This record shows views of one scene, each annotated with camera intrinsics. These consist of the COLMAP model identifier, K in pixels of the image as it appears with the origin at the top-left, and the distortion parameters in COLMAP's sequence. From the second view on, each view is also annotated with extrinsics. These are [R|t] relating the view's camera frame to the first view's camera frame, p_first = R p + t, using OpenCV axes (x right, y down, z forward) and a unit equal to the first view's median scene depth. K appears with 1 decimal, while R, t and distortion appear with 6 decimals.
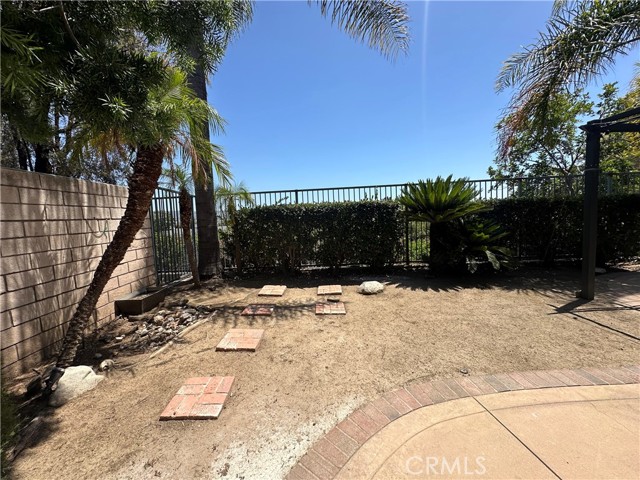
lens RADIAL K [[256.5, 0, 319.0], [0, 256.5, 239.2], [0, 0, 1]] dist [-0.003505, 0.000328]
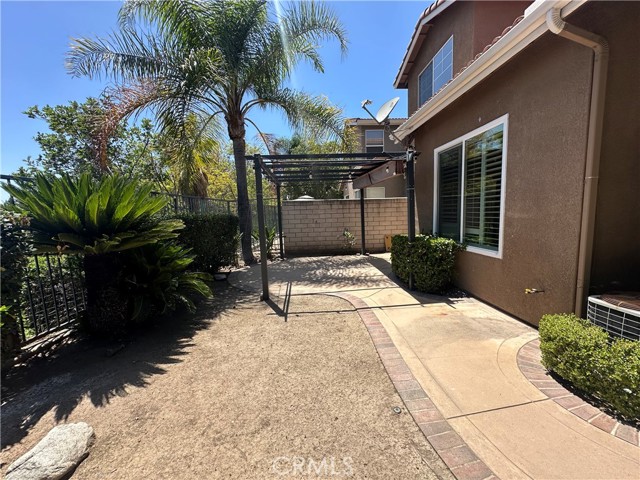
lens RADIAL K [[256.5, 0, 319.0], [0, 256.5, 239.2], [0, 0, 1]] dist [-0.003505, 0.000328]
pose [[-0.022478, -0.059313, 0.997986, -0.176010], [0.128618, 0.989772, 0.061722, -0.100756], [-0.991439, 0.129747, -0.014619, 0.781838]]
